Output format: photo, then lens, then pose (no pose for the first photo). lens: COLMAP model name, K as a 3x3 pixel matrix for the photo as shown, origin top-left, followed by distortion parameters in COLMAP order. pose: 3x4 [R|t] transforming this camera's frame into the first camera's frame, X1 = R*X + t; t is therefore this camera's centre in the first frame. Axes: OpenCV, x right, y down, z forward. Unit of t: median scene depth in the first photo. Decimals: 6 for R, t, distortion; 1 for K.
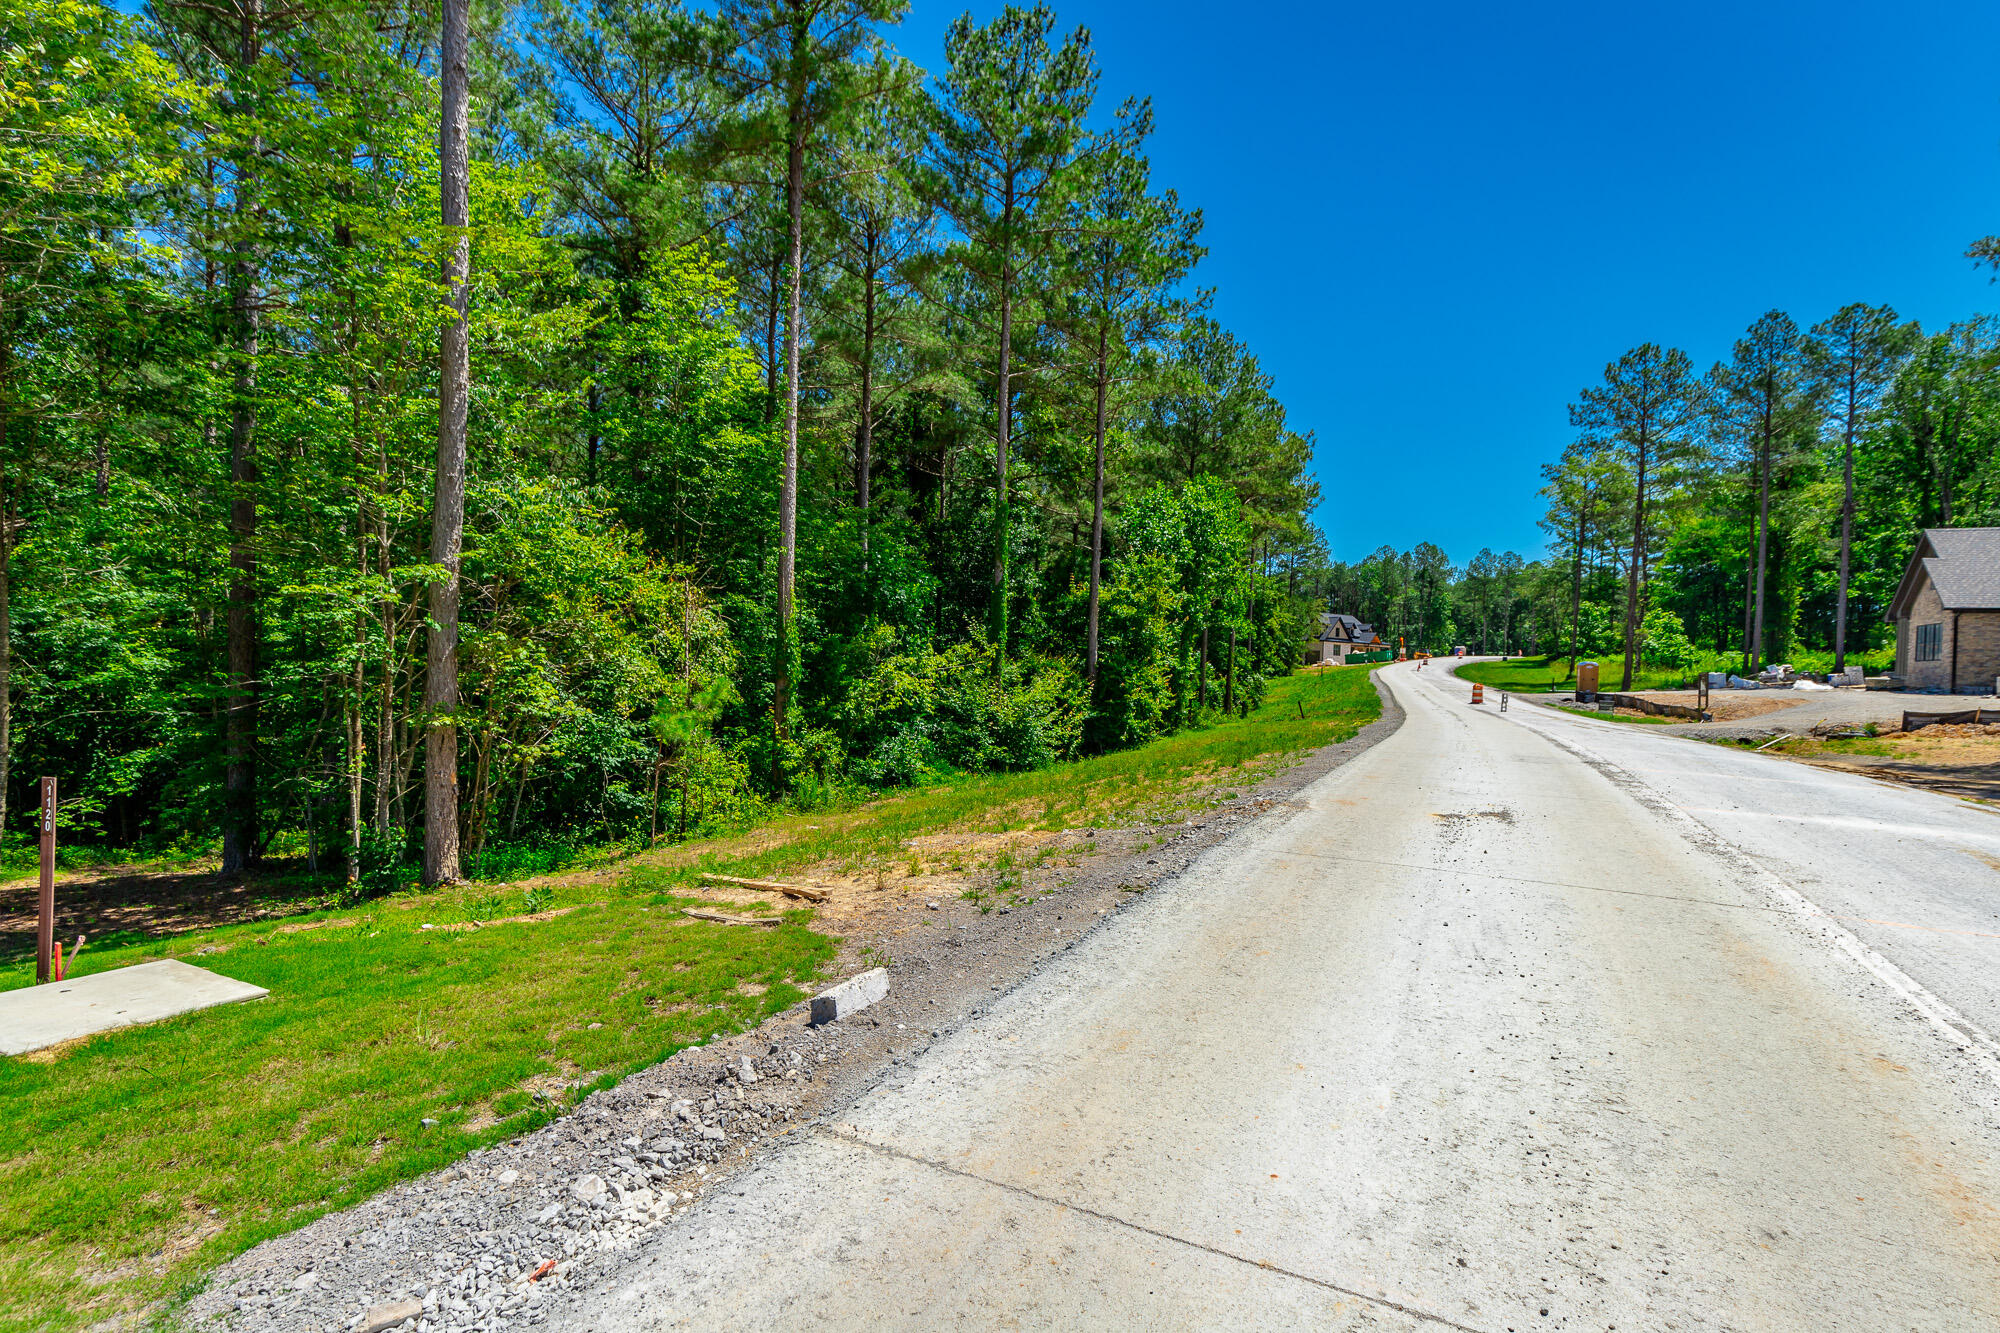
lens RADIAL K [[895.4, 0, 995.4], [0, 895.4, 683.9], [0, 0, 1]] dist [0.014801, 0.000602]
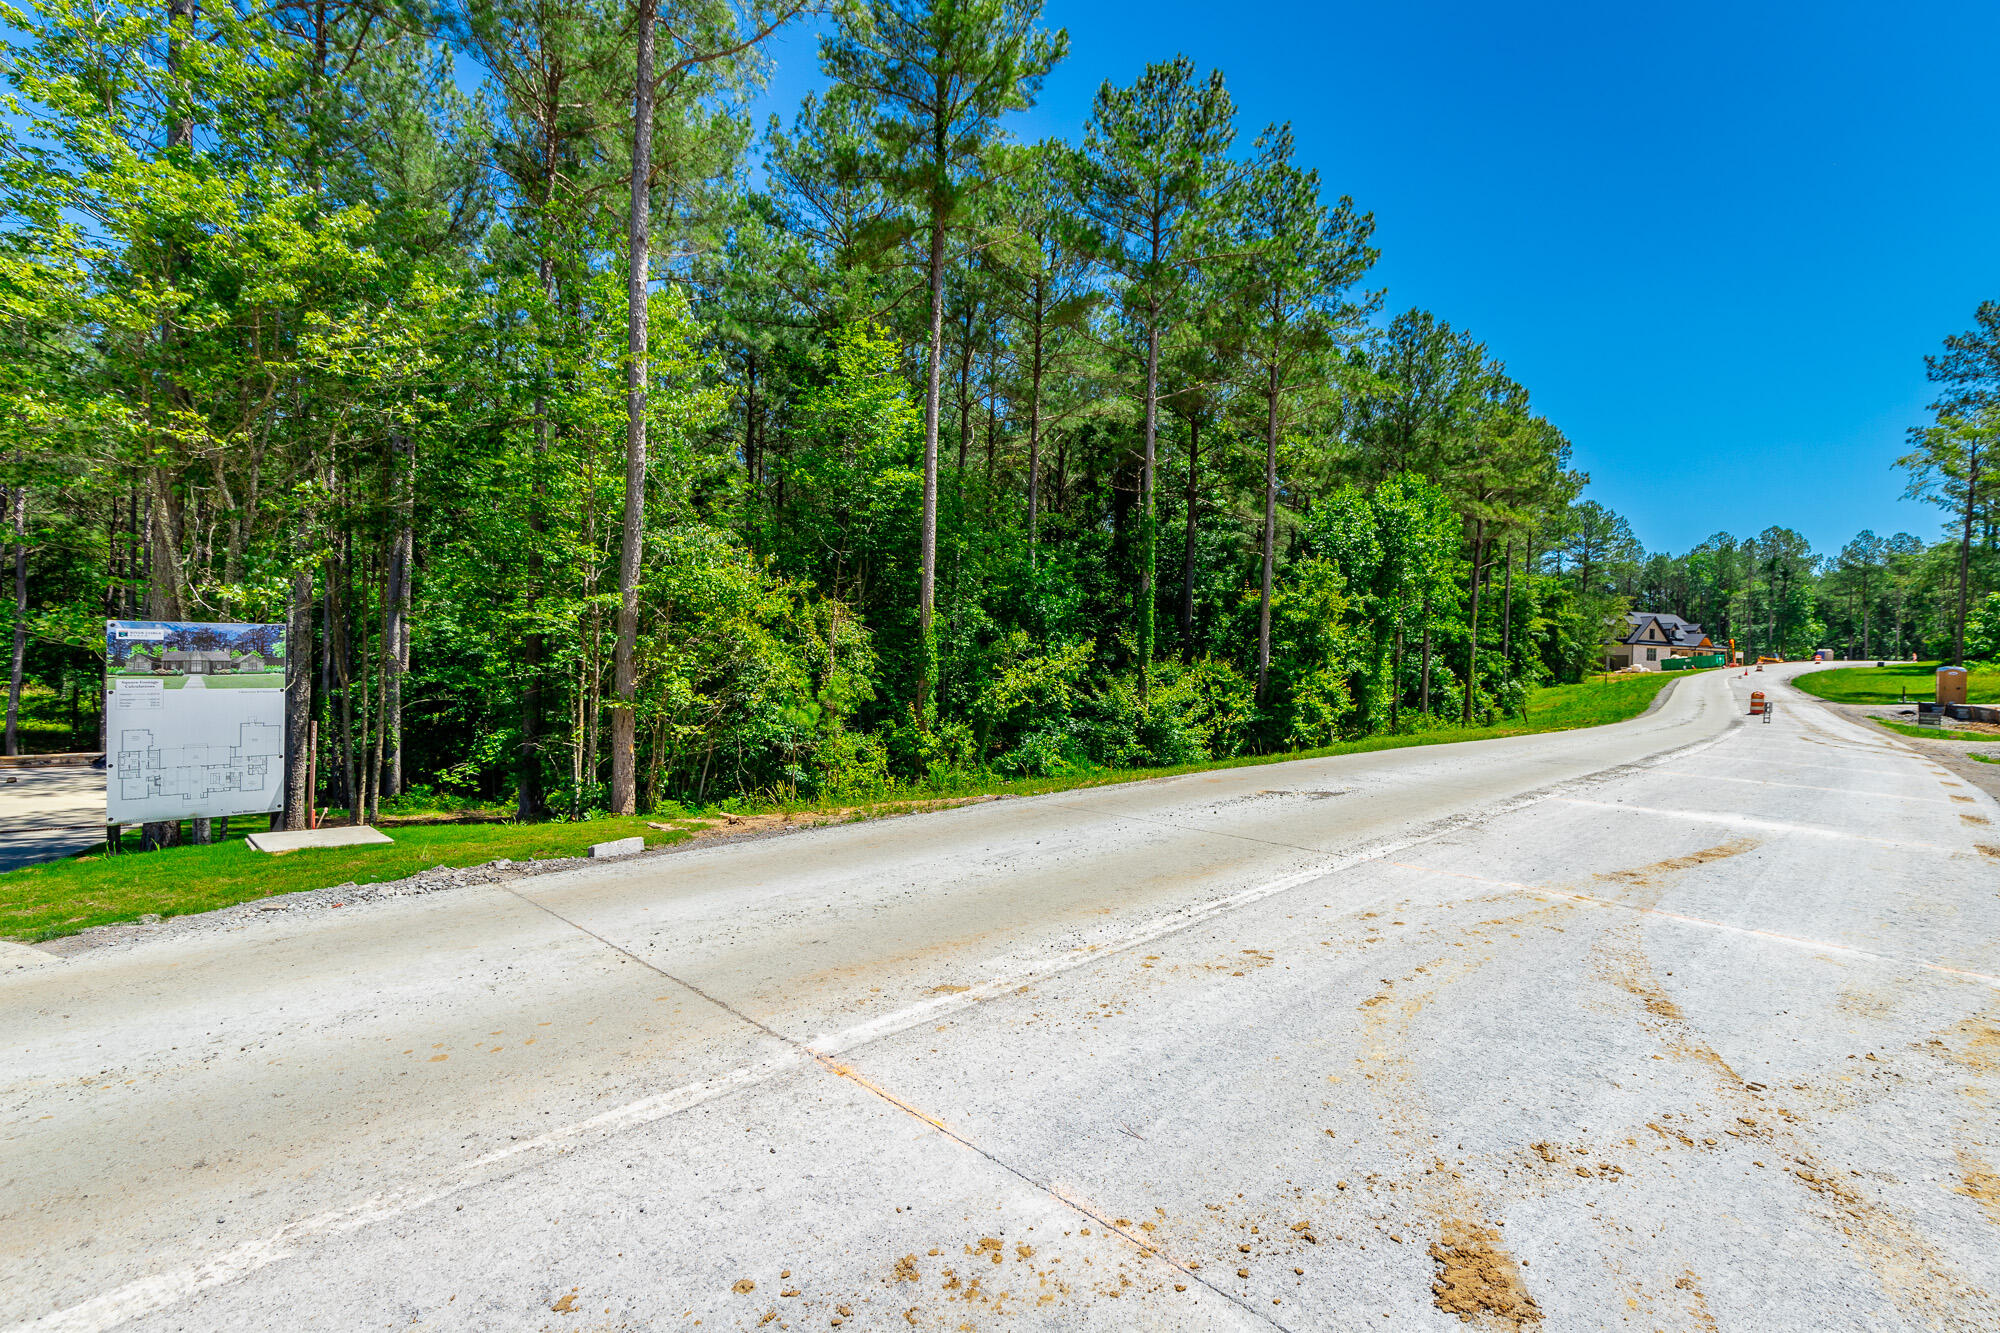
lens RADIAL K [[884.4, 0, 1000.0], [0, 884.4, 666.5], [0, 0, 1]] dist [0.014414, -0.000104]
pose [[0.957697, 0.000447, -0.287780, 0.126984], [-0.007987, 0.999655, -0.025026, 0.003721], [0.287669, 0.026266, 0.957370, -0.053058]]
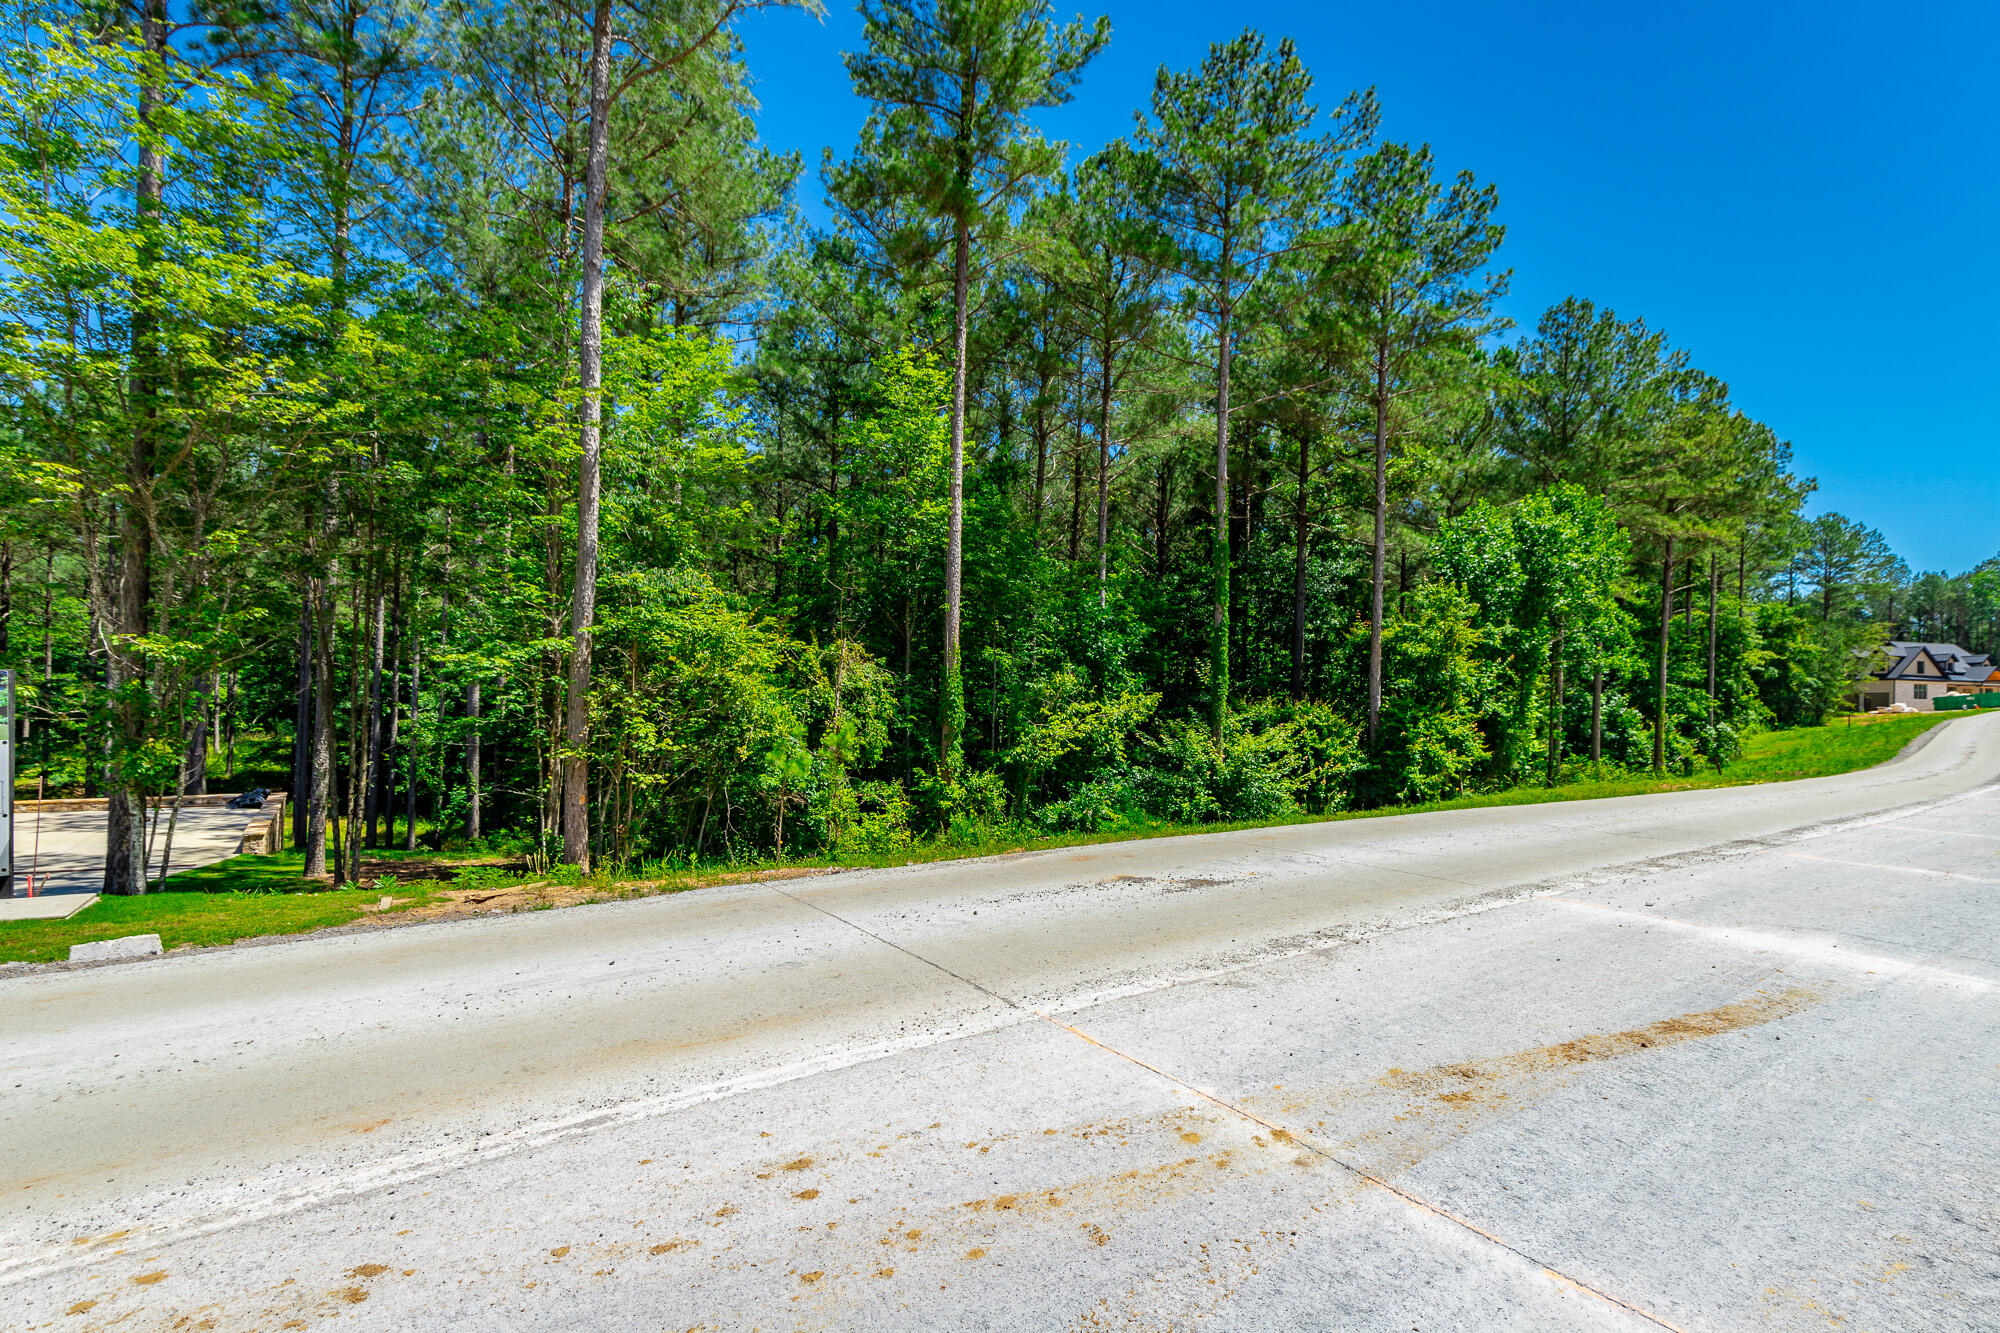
lens RADIAL K [[890.0, 0, 1006.0], [0, 890.0, 692.4], [0, 0, 1]] dist [0.009134, 0.000067]
pose [[0.895313, -0.013744, -0.445225, 0.200031], [-0.006514, 0.999013, -0.043939, 0.001392], [0.445389, 0.042239, 0.894340, 0.045539]]
